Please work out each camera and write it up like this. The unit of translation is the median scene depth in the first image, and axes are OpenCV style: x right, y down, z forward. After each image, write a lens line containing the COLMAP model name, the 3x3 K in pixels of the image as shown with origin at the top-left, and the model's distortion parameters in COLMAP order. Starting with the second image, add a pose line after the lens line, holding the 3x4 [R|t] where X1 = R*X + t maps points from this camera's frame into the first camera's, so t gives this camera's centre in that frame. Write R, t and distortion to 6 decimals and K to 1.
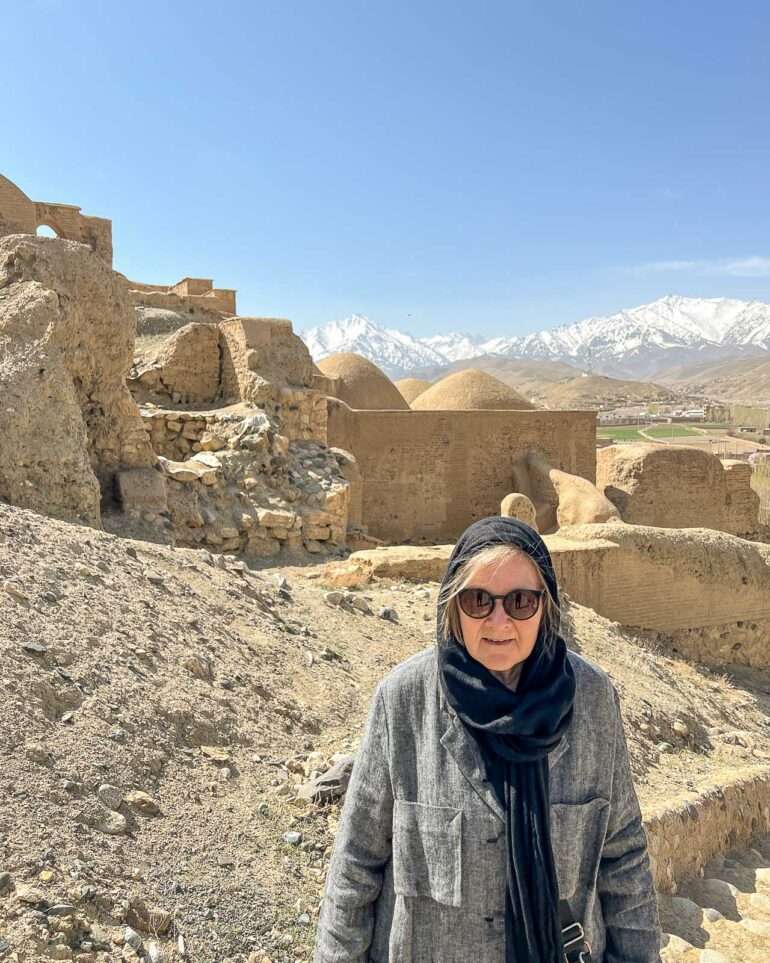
lens RADIAL K [[858.6, 0, 385.0], [0, 858.6, 481.5], [0, 0, 1]] dist [0.077597, -0.006771]
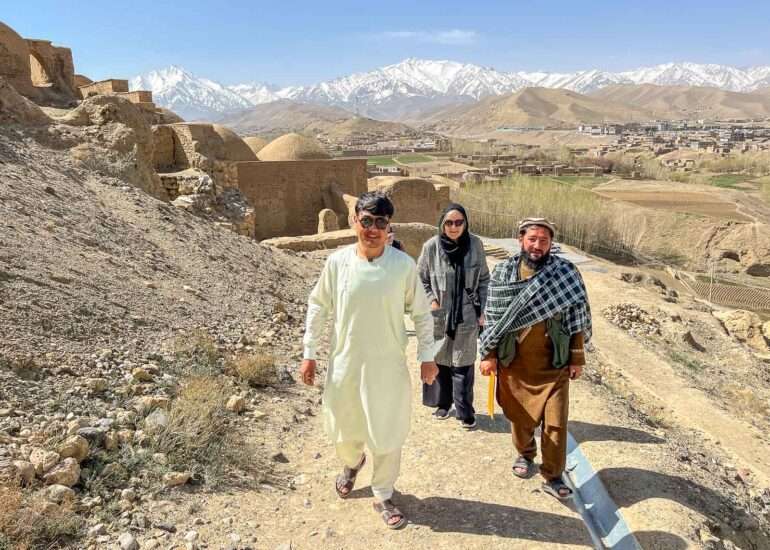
lens RADIAL K [[637.5, 0, 385.0], [0, 637.5, 275.0], [0, 0, 1]] dist [-0.000441, -0.002650]
pose [[0.963061, -0.065115, 0.261292, -0.072371], [0.032702, 0.991423, 0.126535, -0.010740], [-0.267291, -0.113316, 0.956930, -0.276900]]
